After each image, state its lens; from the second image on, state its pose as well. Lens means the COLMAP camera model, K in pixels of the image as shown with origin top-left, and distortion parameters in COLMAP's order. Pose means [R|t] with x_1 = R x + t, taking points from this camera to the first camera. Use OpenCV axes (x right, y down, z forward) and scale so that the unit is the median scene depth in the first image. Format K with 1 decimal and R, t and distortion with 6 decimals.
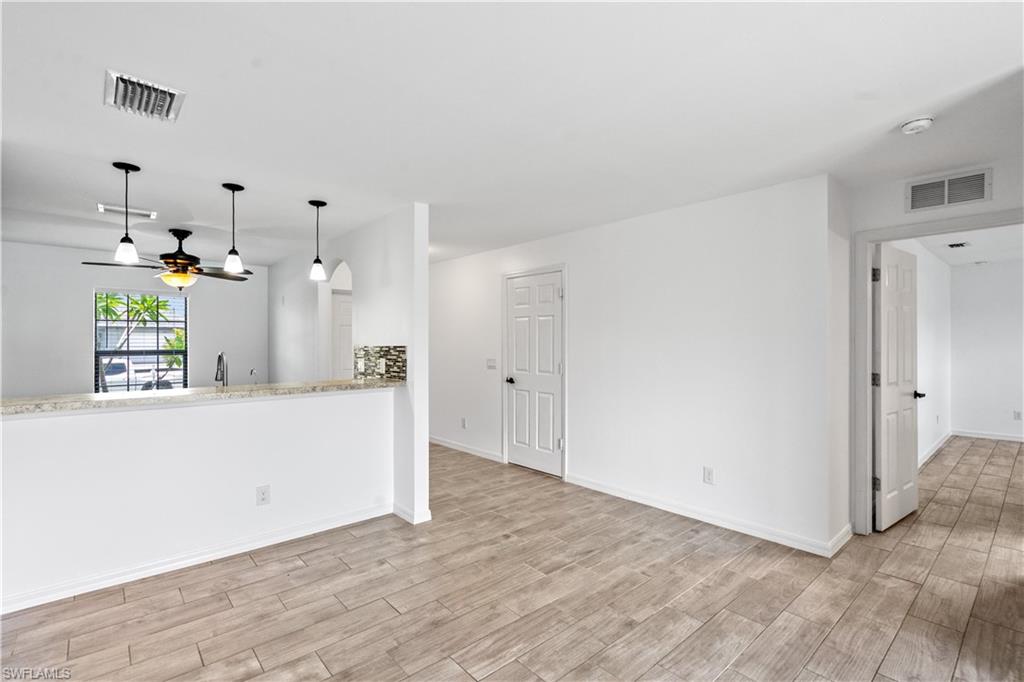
lens RADIAL K [[468.7, 0, 520.7], [0, 468.7, 341.5], [0, 0, 1]] dist [-0.003460, 0.000613]
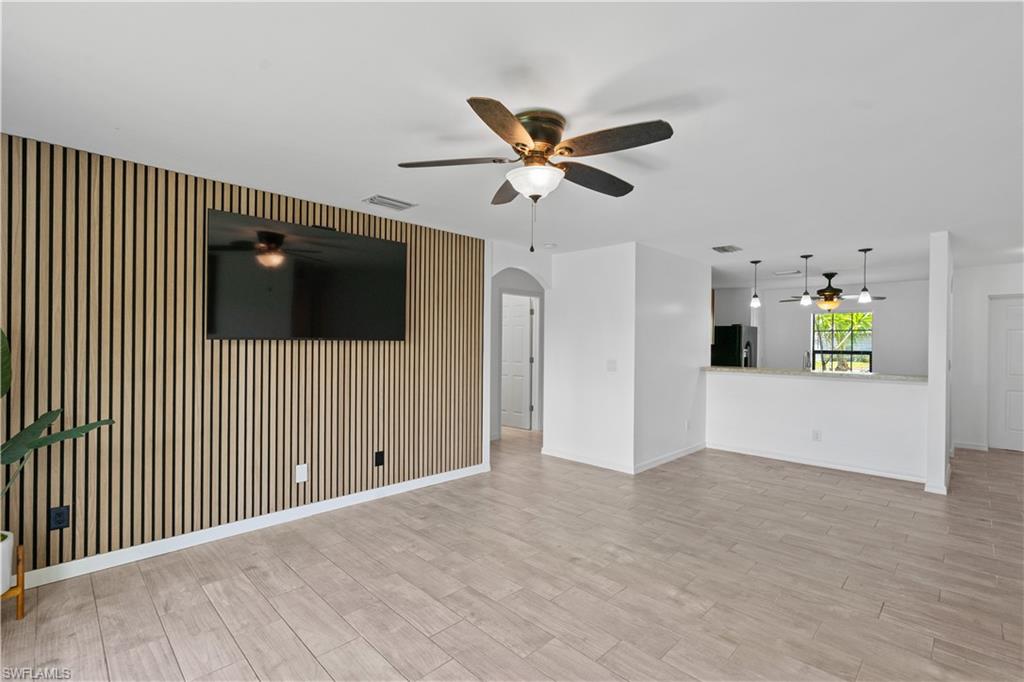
lens RADIAL K [[468.7, 0, 509.5], [0, 468.7, 335.0], [0, 0, 1]] dist [-0.003460, 0.000613]
pose [[0.052311, -0.014667, -0.998523, 1.028757], [-0.005989, 0.999870, -0.015001, -0.003115], [0.998613, 0.006765, 0.052216, -0.190635]]
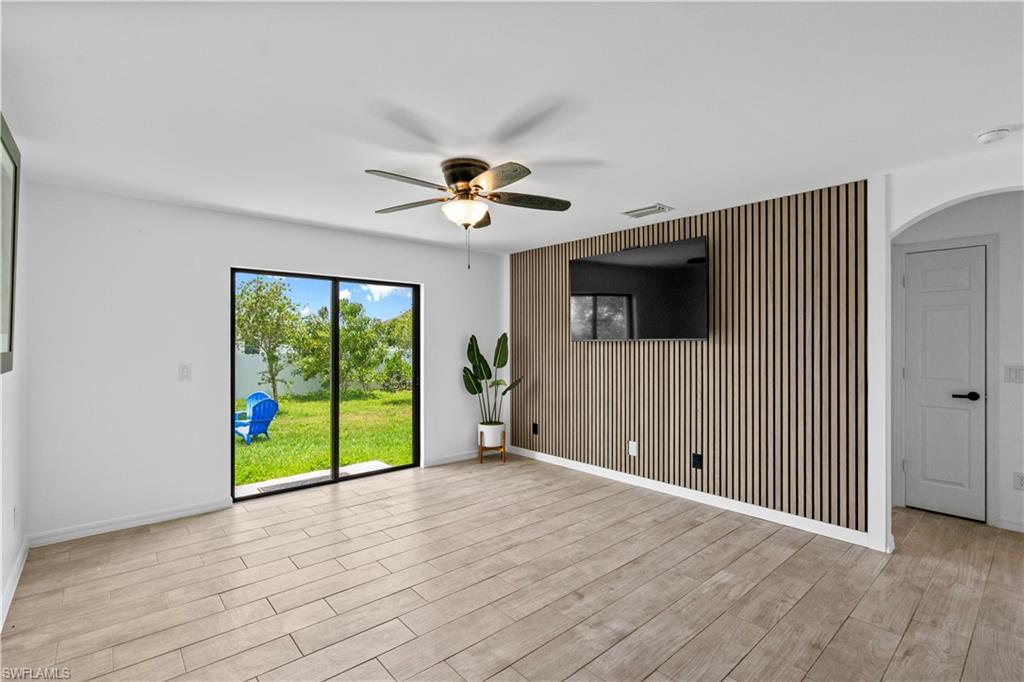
lens RADIAL K [[468.7, 0, 518.6], [0, 468.7, 341.3], [0, 0, 1]] dist [-0.003460, 0.000613]
pose [[-0.999981, 0.001246, 0.006076, 0.231509], [0.001214, 0.999986, -0.005196, 0.001406], [-0.006082, -0.005189, -0.999968, 0.744565]]
